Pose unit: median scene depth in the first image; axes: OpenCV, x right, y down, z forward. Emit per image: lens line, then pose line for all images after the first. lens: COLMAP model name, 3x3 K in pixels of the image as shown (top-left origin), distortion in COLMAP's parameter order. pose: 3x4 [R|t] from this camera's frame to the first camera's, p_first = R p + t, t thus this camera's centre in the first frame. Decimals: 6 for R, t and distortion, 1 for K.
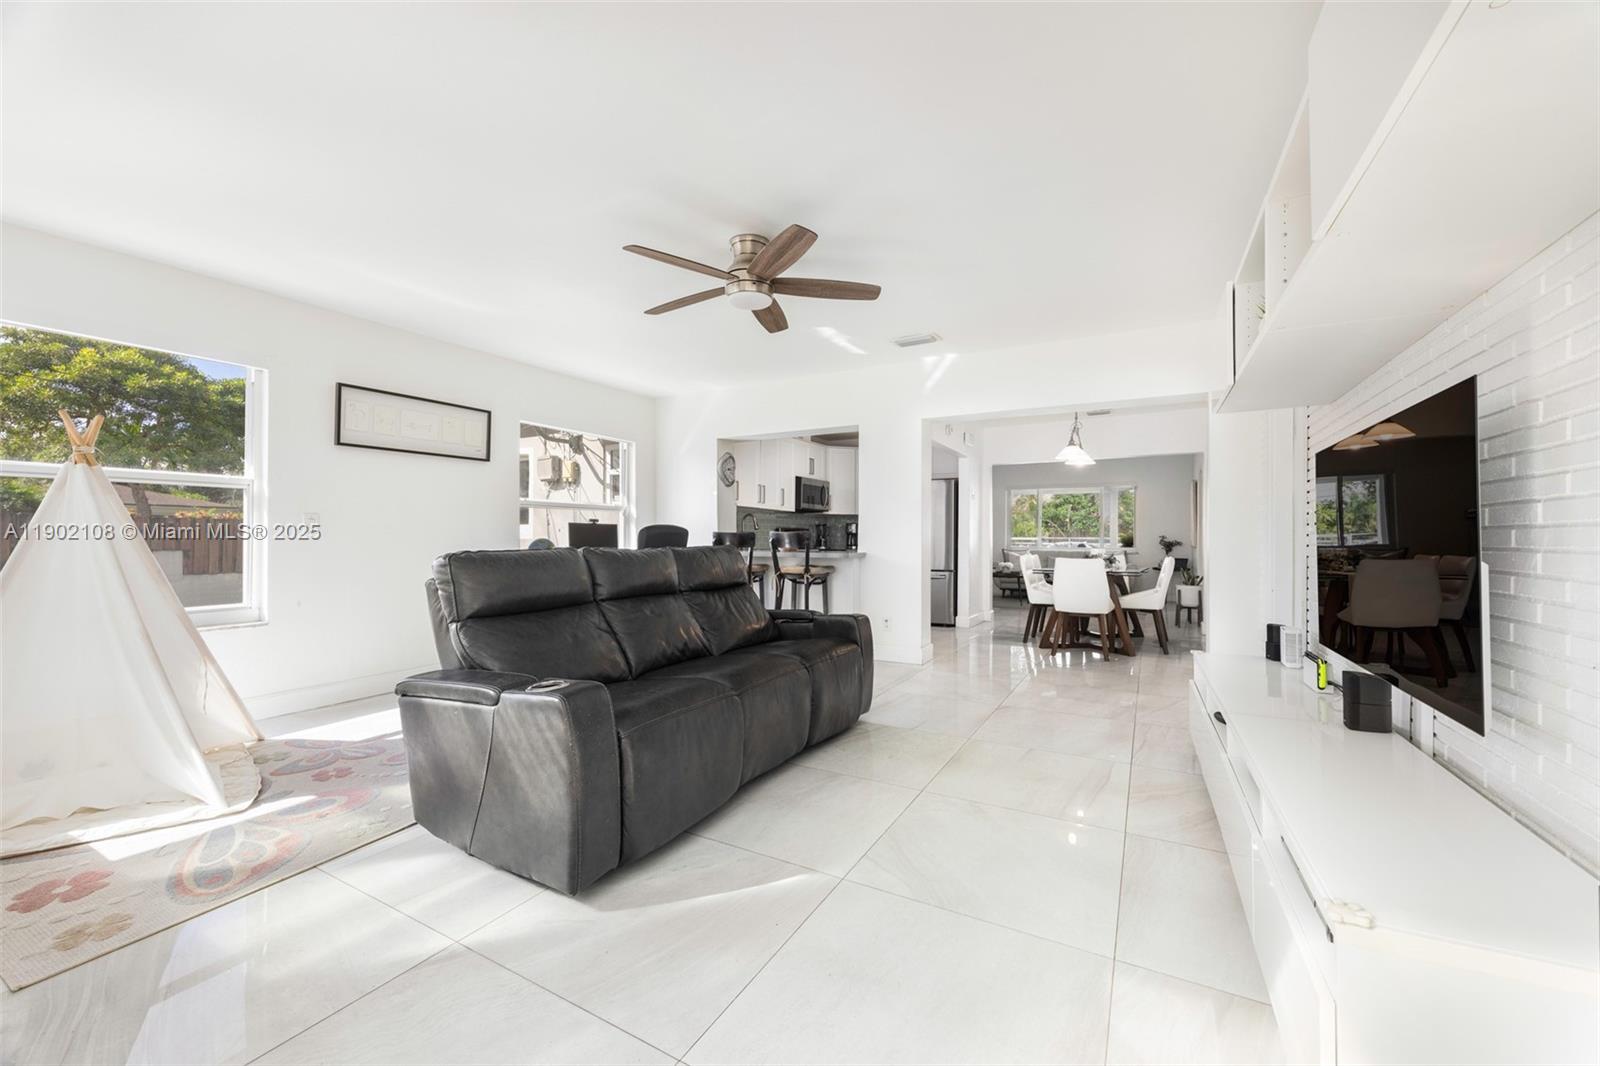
lens RADIAL K [[628.9, 0, 800.0], [0, 628.9, 533.0], [0, 0, 1]] dist [0.000052, 0.000010]
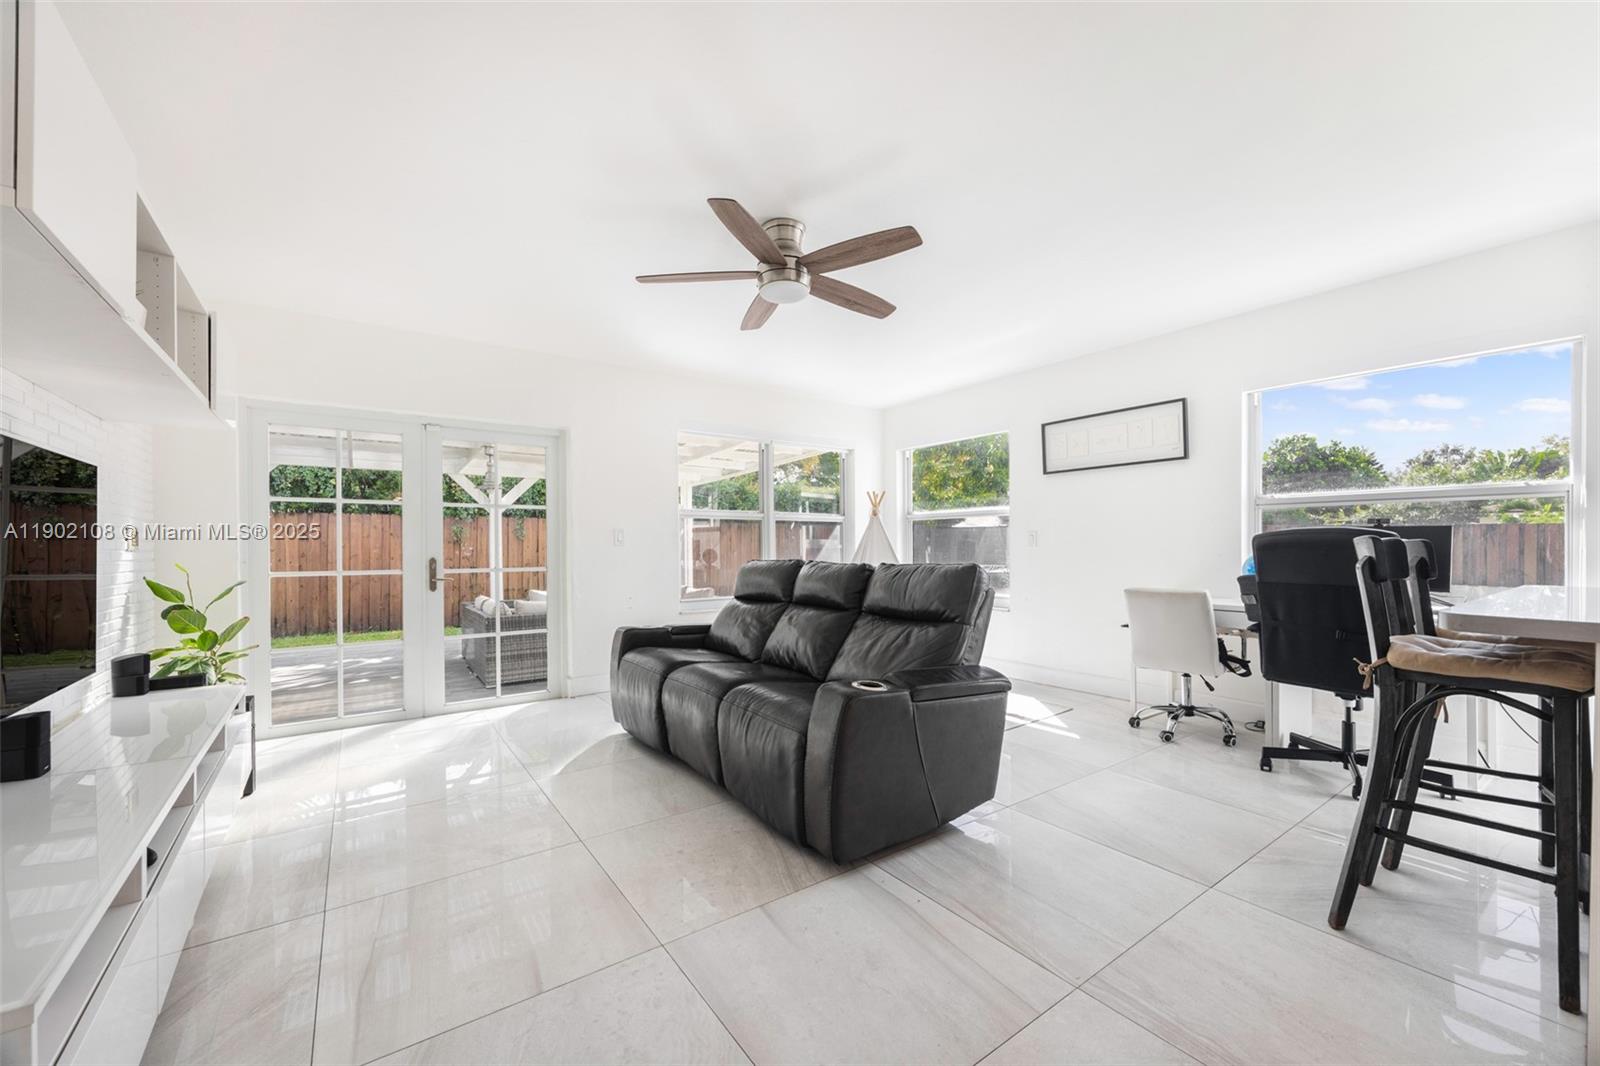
lens RADIAL K [[628.9, 0, 800.0], [0, 628.9, 533.0], [0, 0, 1]] dist [0.000052, 0.000010]
pose [[-0.426000, -0.019432, -0.904514, 0.652568], [0.005097, 0.999702, -0.023877, 0.000857], [0.904709, -0.014782, -0.425774, 1.246089]]
